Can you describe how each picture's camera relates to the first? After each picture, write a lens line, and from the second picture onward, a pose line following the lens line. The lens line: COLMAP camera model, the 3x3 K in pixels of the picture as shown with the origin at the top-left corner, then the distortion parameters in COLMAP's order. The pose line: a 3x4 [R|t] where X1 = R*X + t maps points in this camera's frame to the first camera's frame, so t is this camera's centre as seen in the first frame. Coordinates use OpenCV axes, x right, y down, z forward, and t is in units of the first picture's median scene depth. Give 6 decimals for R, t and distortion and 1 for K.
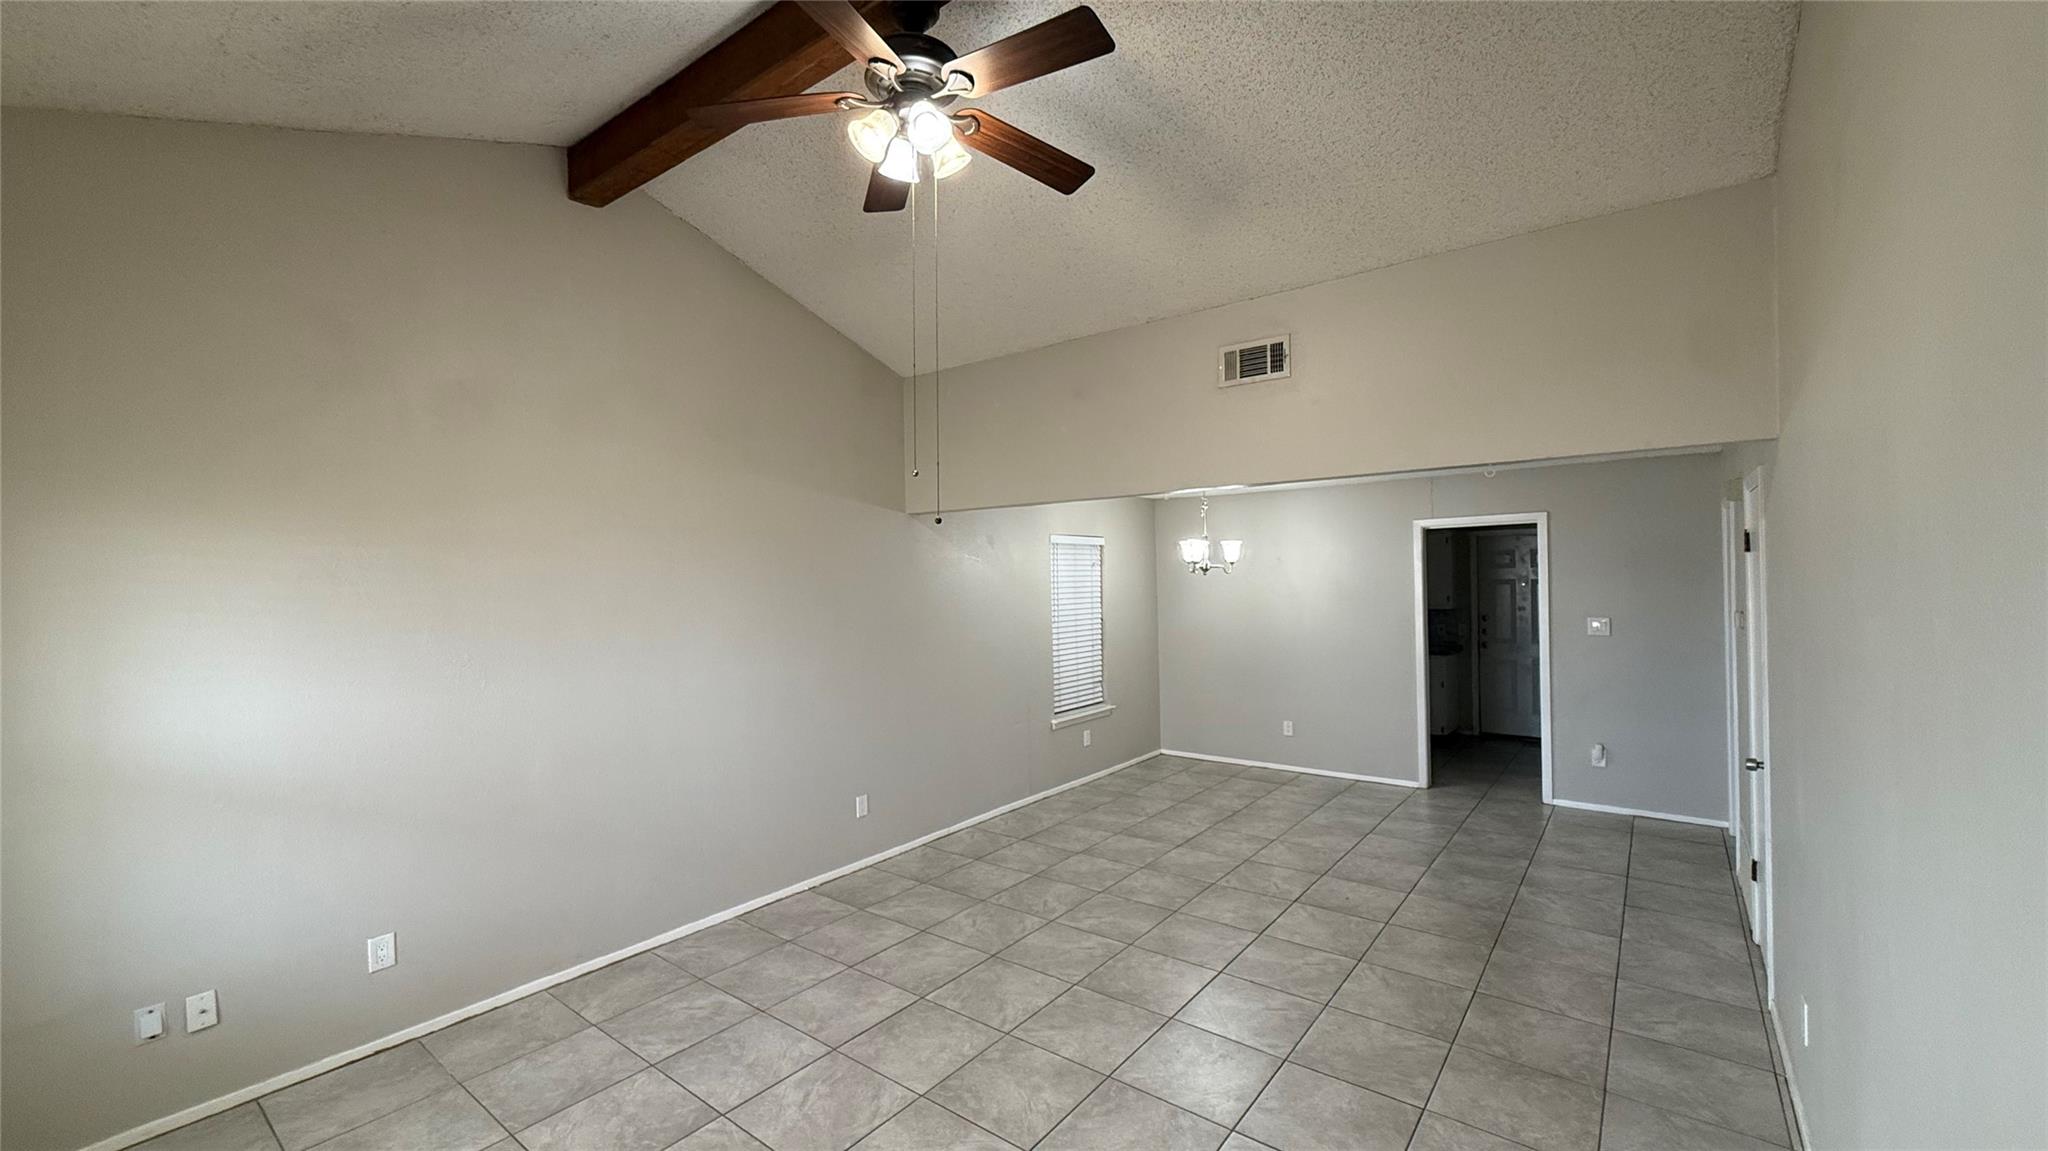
lens RADIAL K [[817.6, 0, 1026.5], [0, 817.6, 580.7], [0, 0, 1]] dist [0.006234, -0.000321]
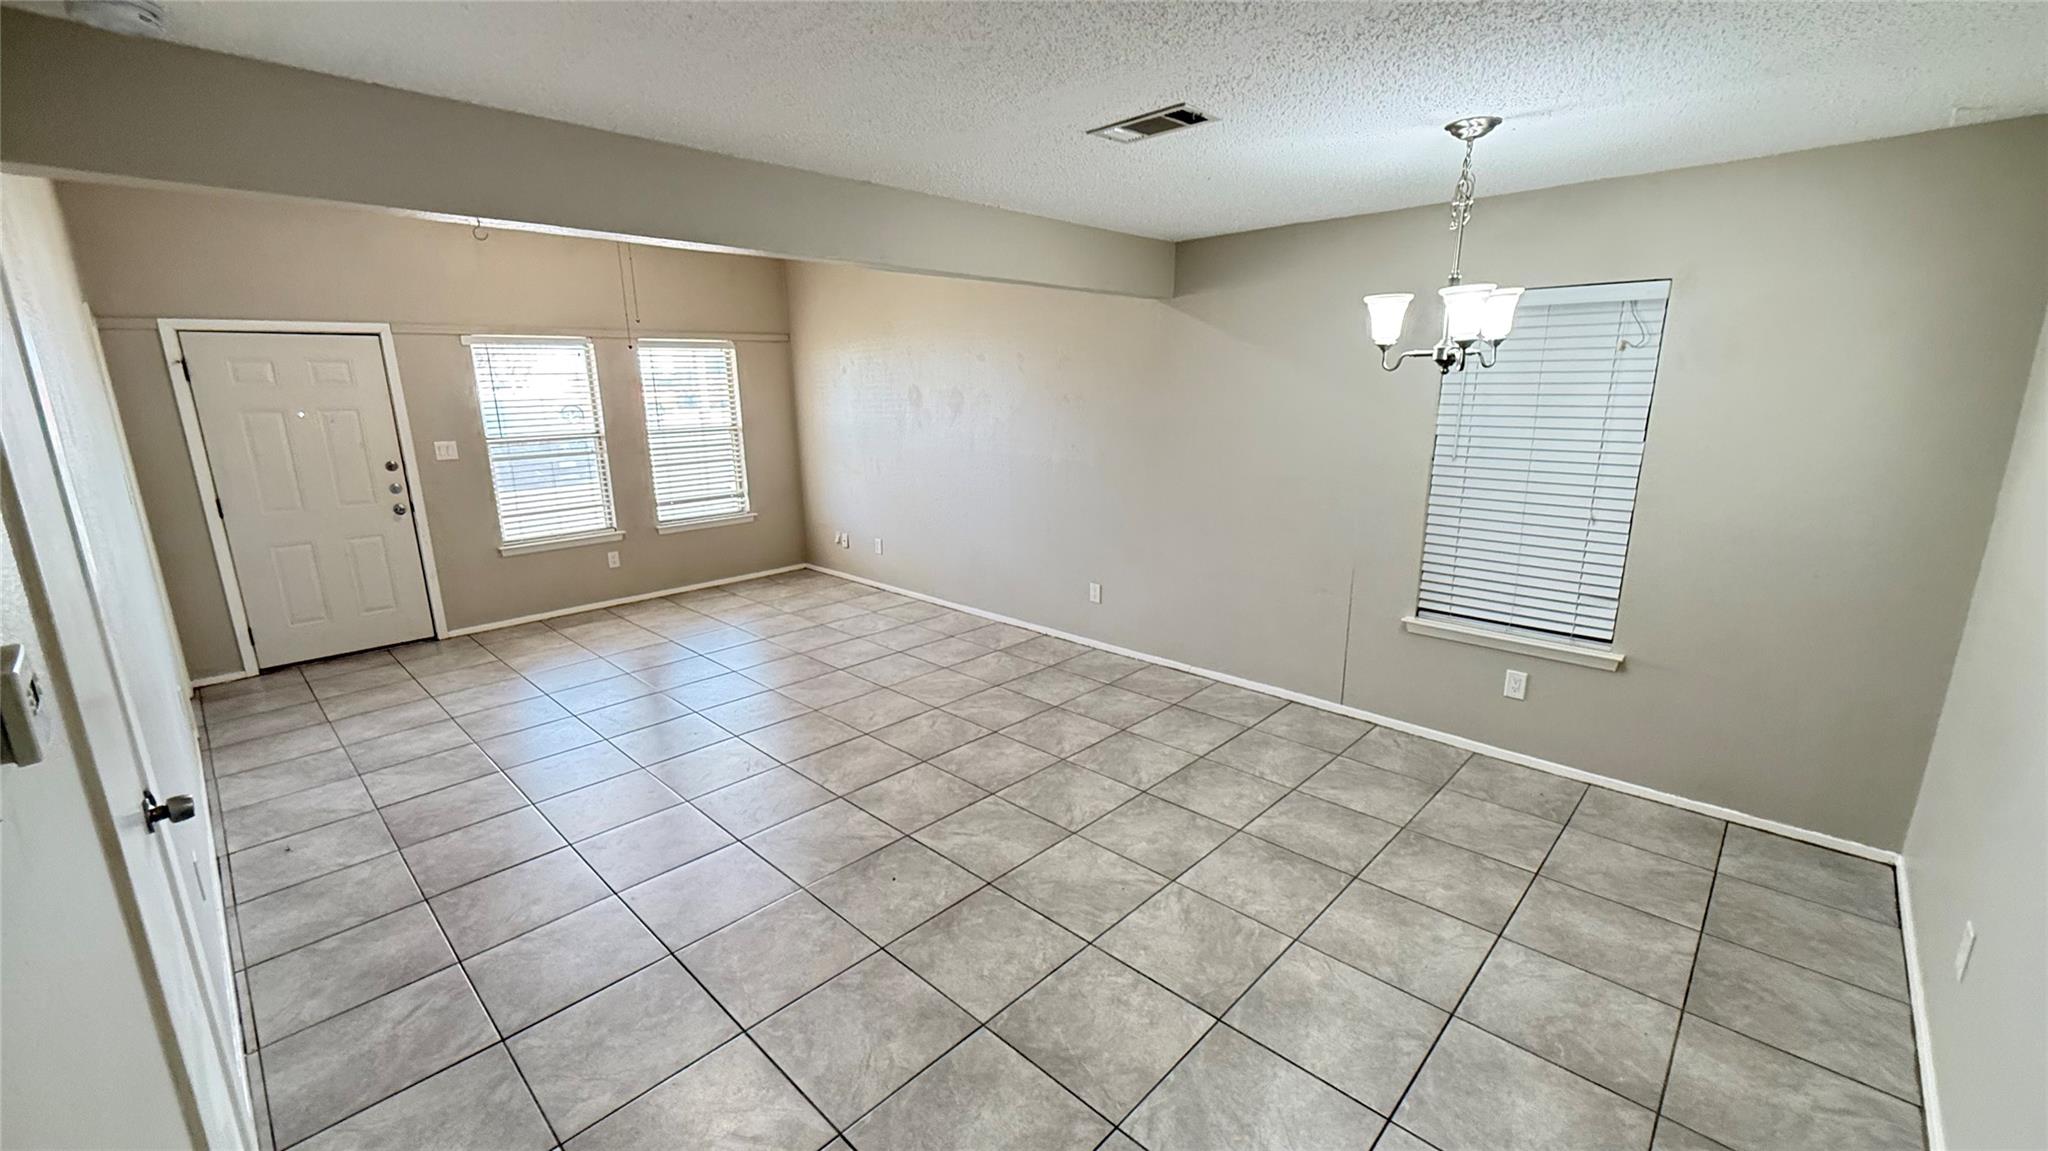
lens RADIAL K [[817.6, 0, 1028.0], [0, 817.6, 572.7], [0, 0, 1]] dist [0.006234, -0.000321]
pose [[-0.102084, 0.246882, -0.963654, 0.768736], [0.005049, 0.968830, 0.247673, -0.015920], [0.994763, 0.020418, -0.100148, 0.934649]]
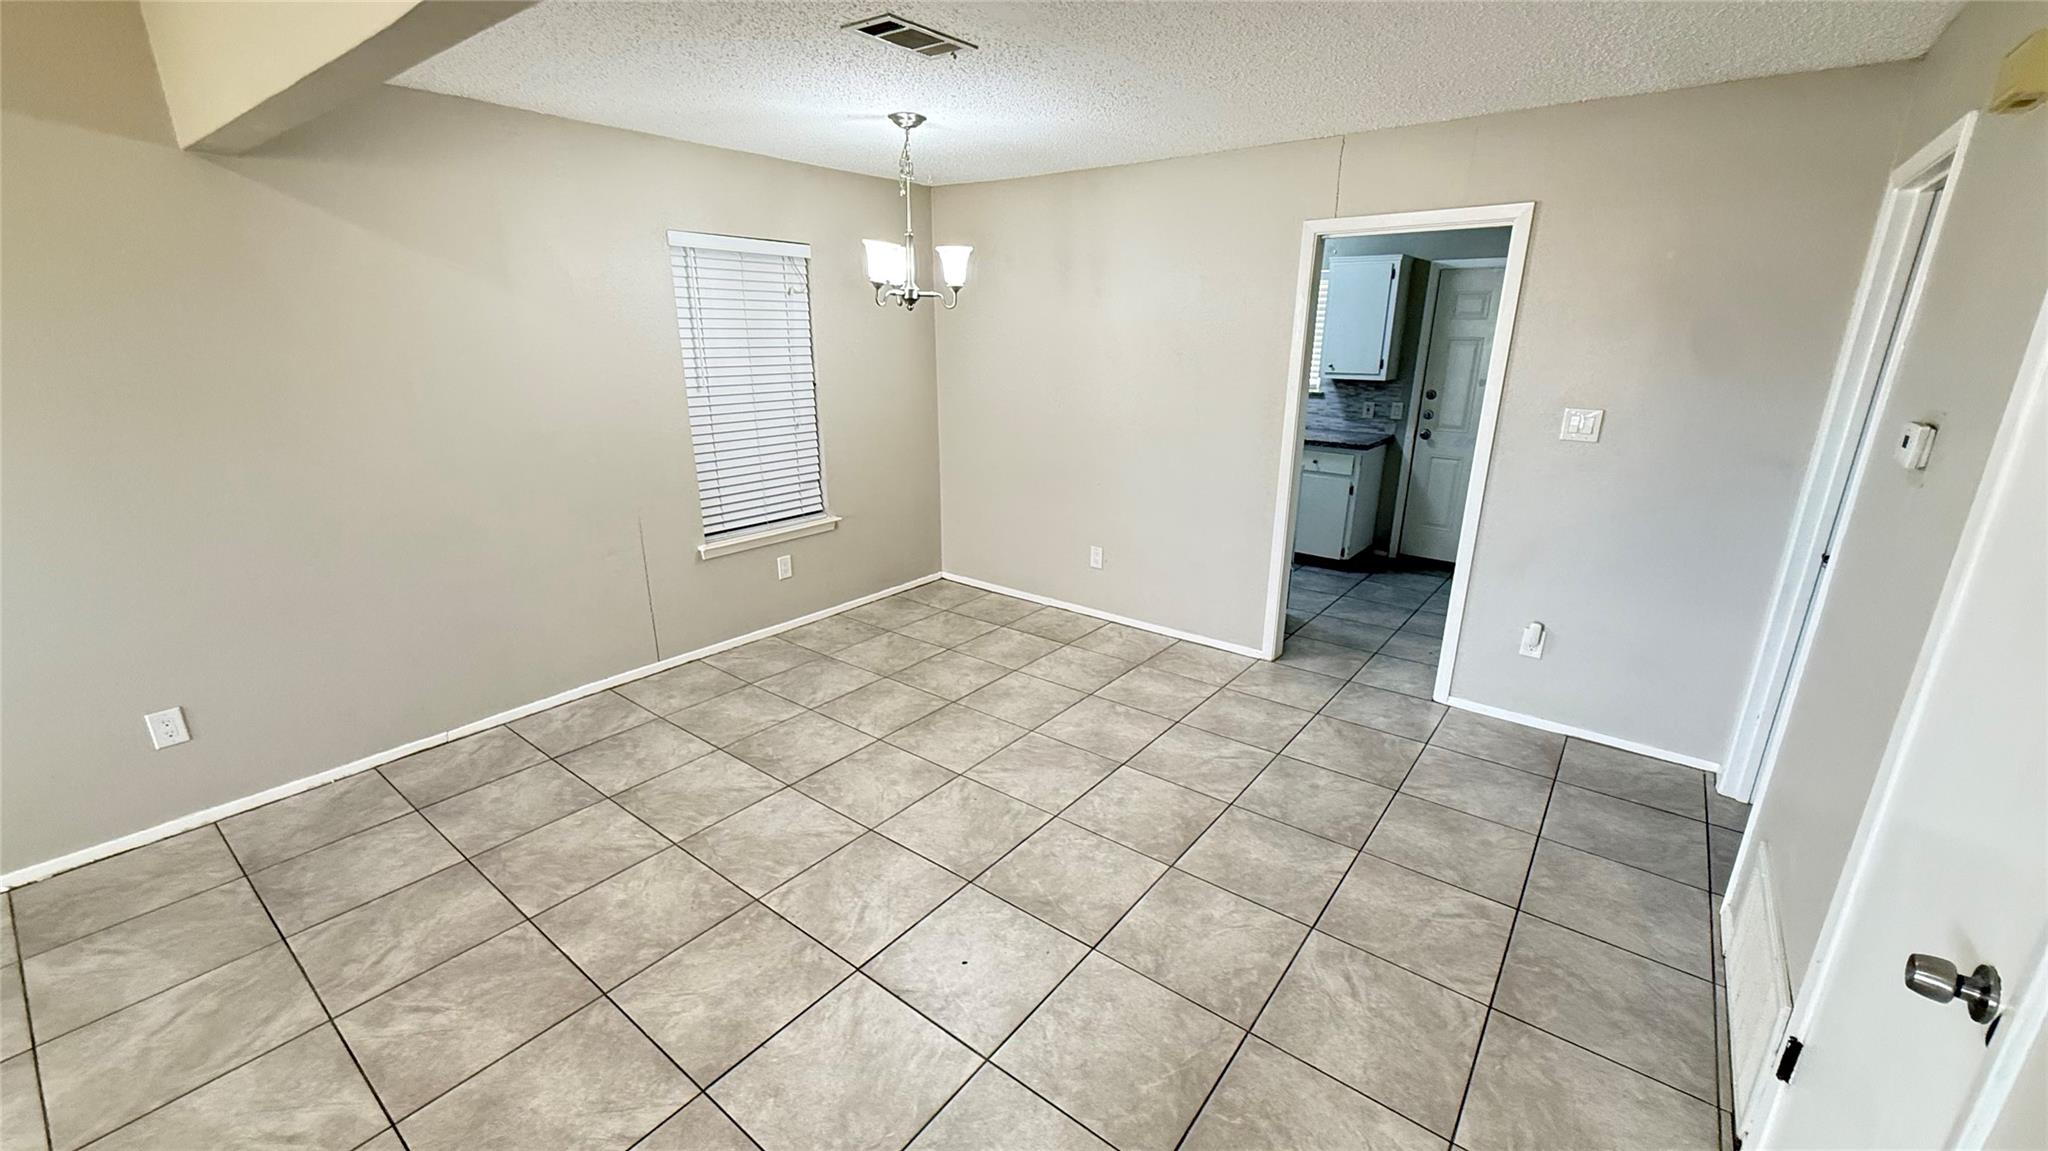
lens RADIAL K [[817.6, 0, 1024.8], [0, 817.6, 577.6], [0, 0, 1]] dist [0.006234, -0.000321]
pose [[0.999611, 0.026202, 0.009552, 0.334049], [-0.027845, 0.956865, 0.289196, 0.004187], [-0.001563, -0.289350, 0.957222, 0.460133]]
